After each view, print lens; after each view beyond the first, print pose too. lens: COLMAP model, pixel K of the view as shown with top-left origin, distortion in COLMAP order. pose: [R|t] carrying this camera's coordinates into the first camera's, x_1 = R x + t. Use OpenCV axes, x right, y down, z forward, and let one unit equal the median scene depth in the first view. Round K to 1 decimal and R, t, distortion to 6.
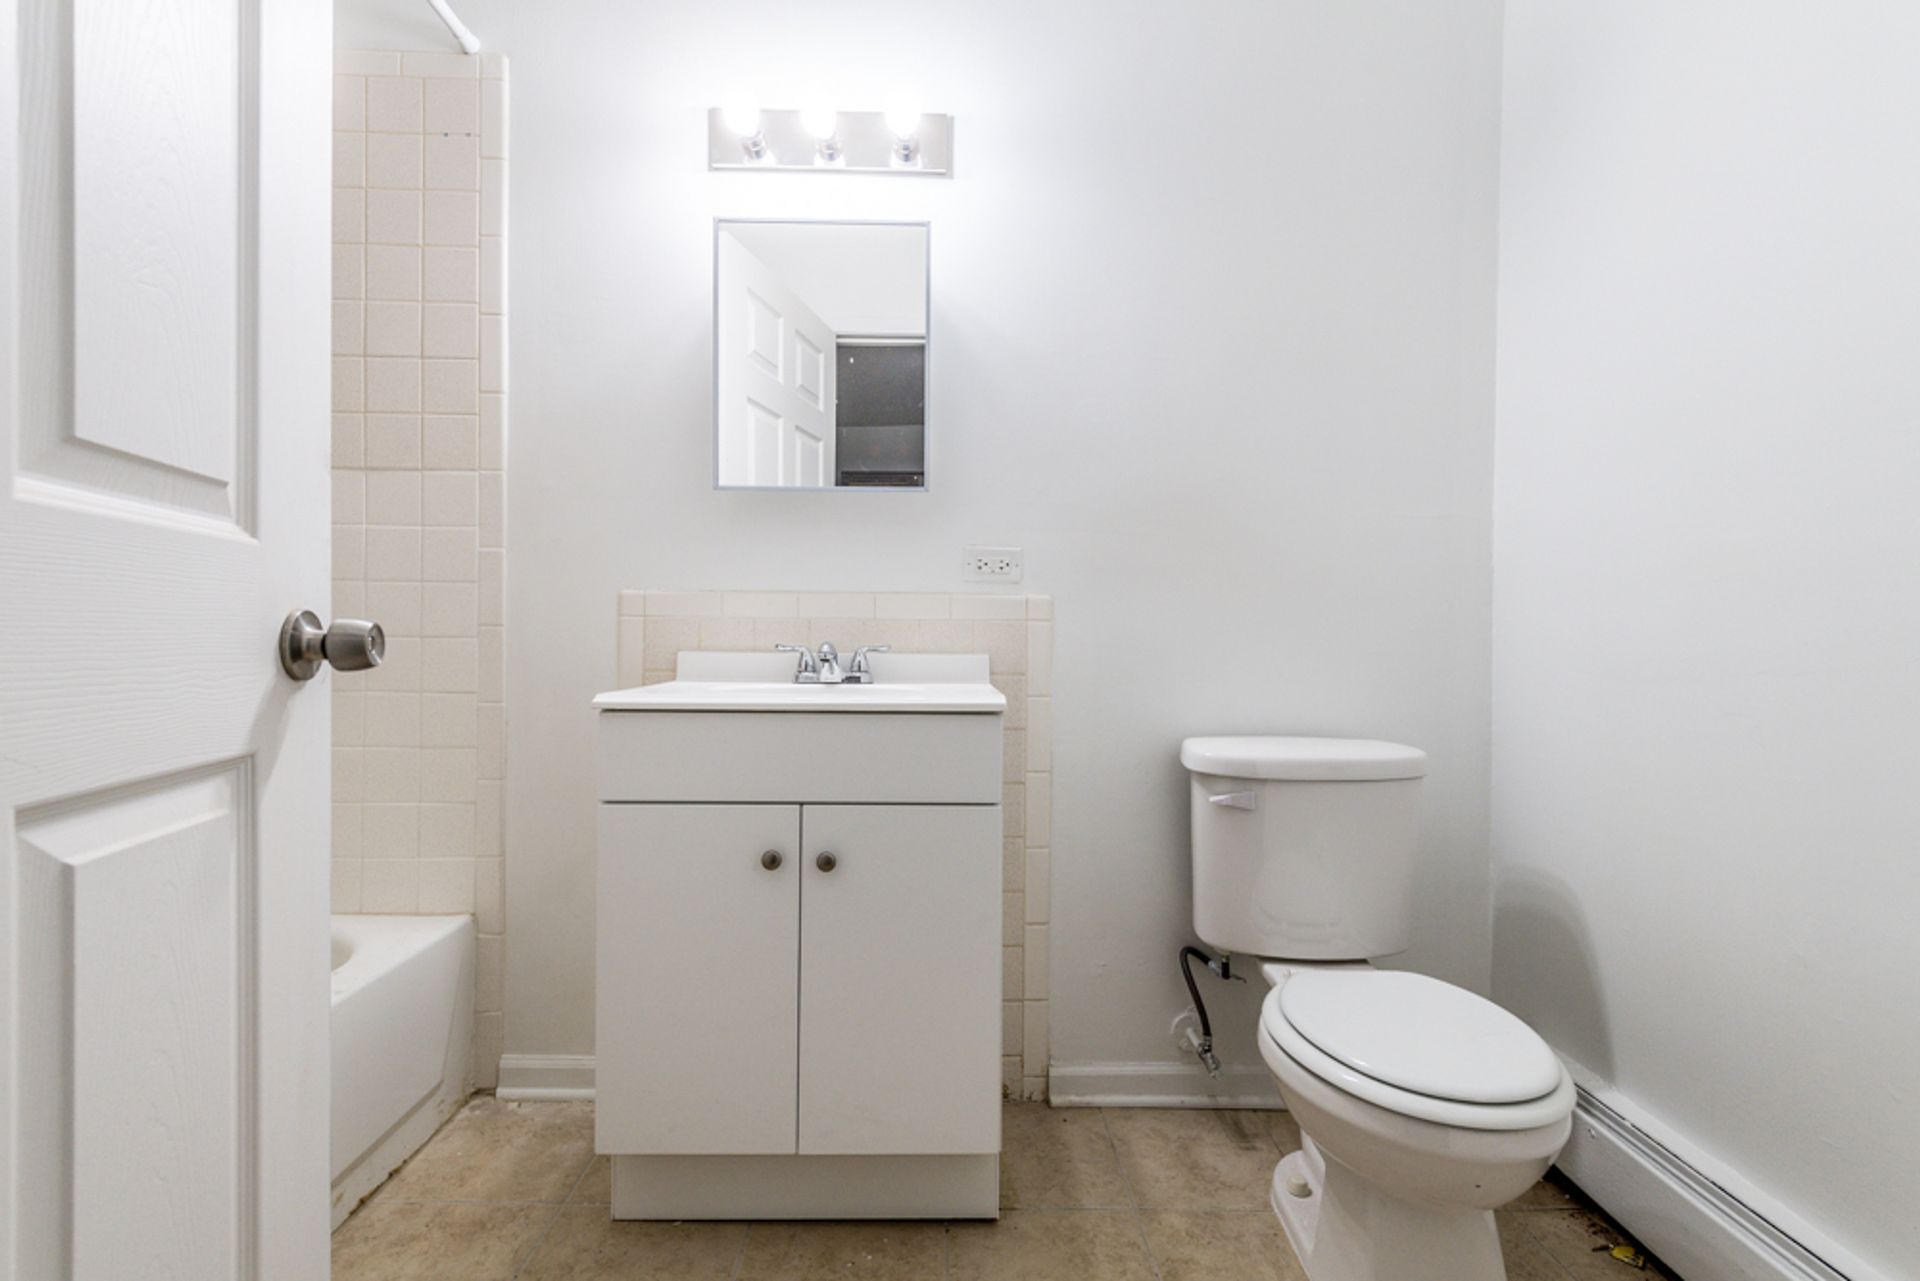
lens RADIAL K [[861.2, 0, 956.6], [0, 861.2, 640.0], [0, 0, 1]] dist [0.009141, -0.000550]
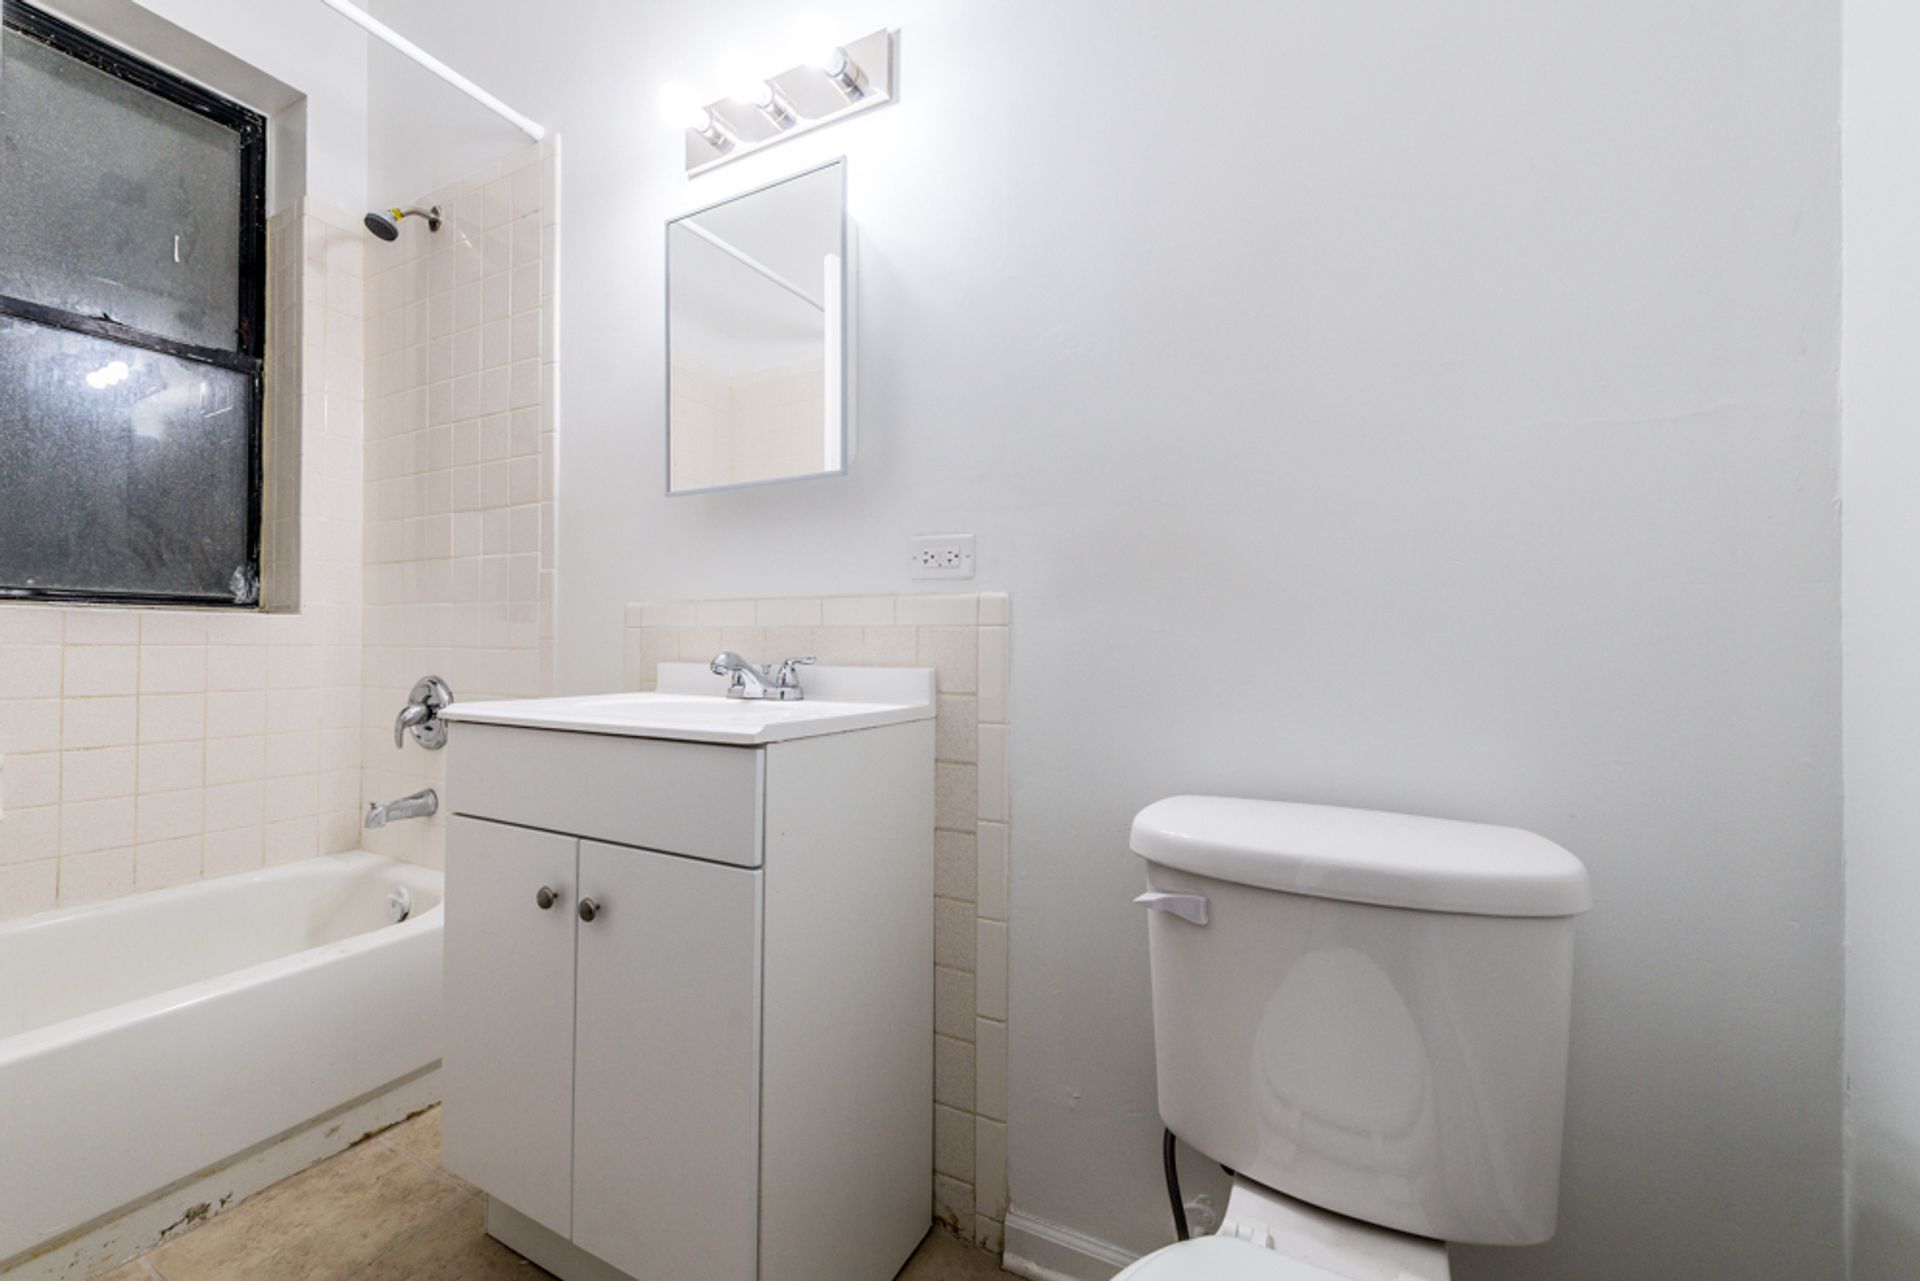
lens RADIAL K [[761.8, 0, 961.1], [0, 761.8, 640.1], [0, 0, 1]] dist [0.004290, -0.001303]
pose [[0.873382, -0.008286, -0.486966, 0.409355], [0.000288, 0.999864, -0.016498, 0.002028], [0.487037, 0.014269, 0.873265, 0.391094]]
